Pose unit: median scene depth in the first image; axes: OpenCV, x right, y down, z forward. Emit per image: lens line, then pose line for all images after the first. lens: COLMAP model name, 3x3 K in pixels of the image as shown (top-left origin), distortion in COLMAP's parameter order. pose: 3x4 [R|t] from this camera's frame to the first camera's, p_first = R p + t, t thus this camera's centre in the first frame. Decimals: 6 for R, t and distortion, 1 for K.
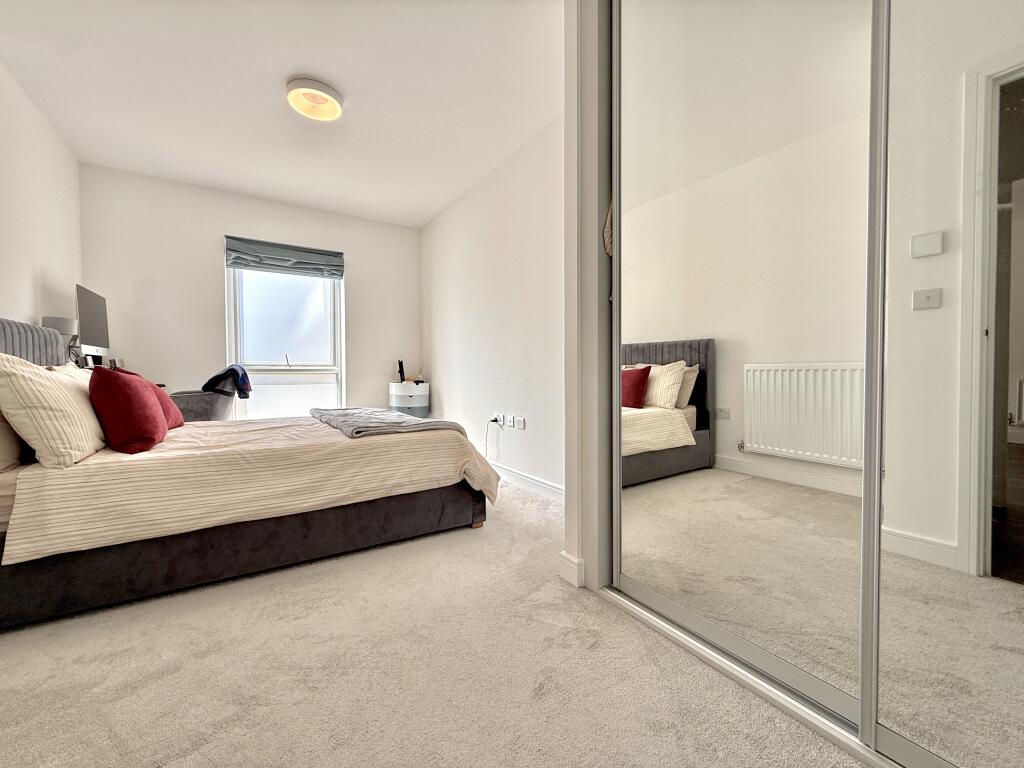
lens RADIAL K [[411.2, 0, 514.3], [0, 411.2, 380.2], [0, 0, 1]] dist [0.001227, 0.000661]
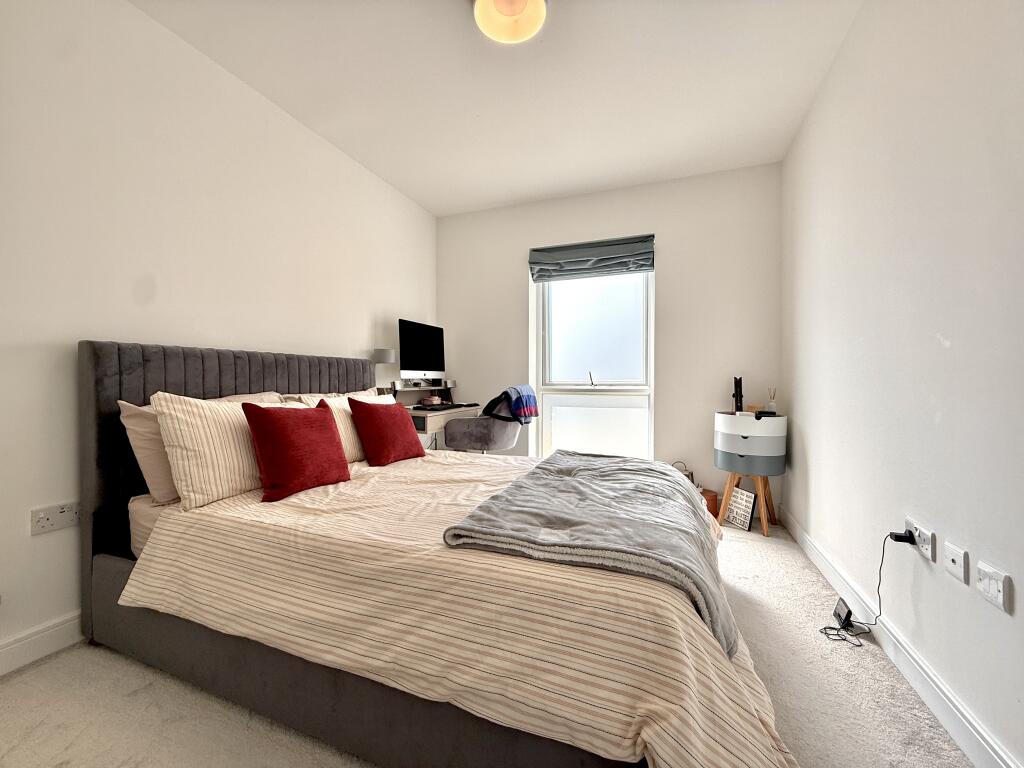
lens RADIAL K [[411.2, 0, 510.2], [0, 411.2, 381.1], [0, 0, 1]] dist [0.001227, 0.000661]
pose [[0.578291, 0.005262, -0.815814, 0.058309], [-0.018566, 0.999805, -0.006712, -0.045558], [0.815619, 0.019028, 0.578276, 0.488553]]
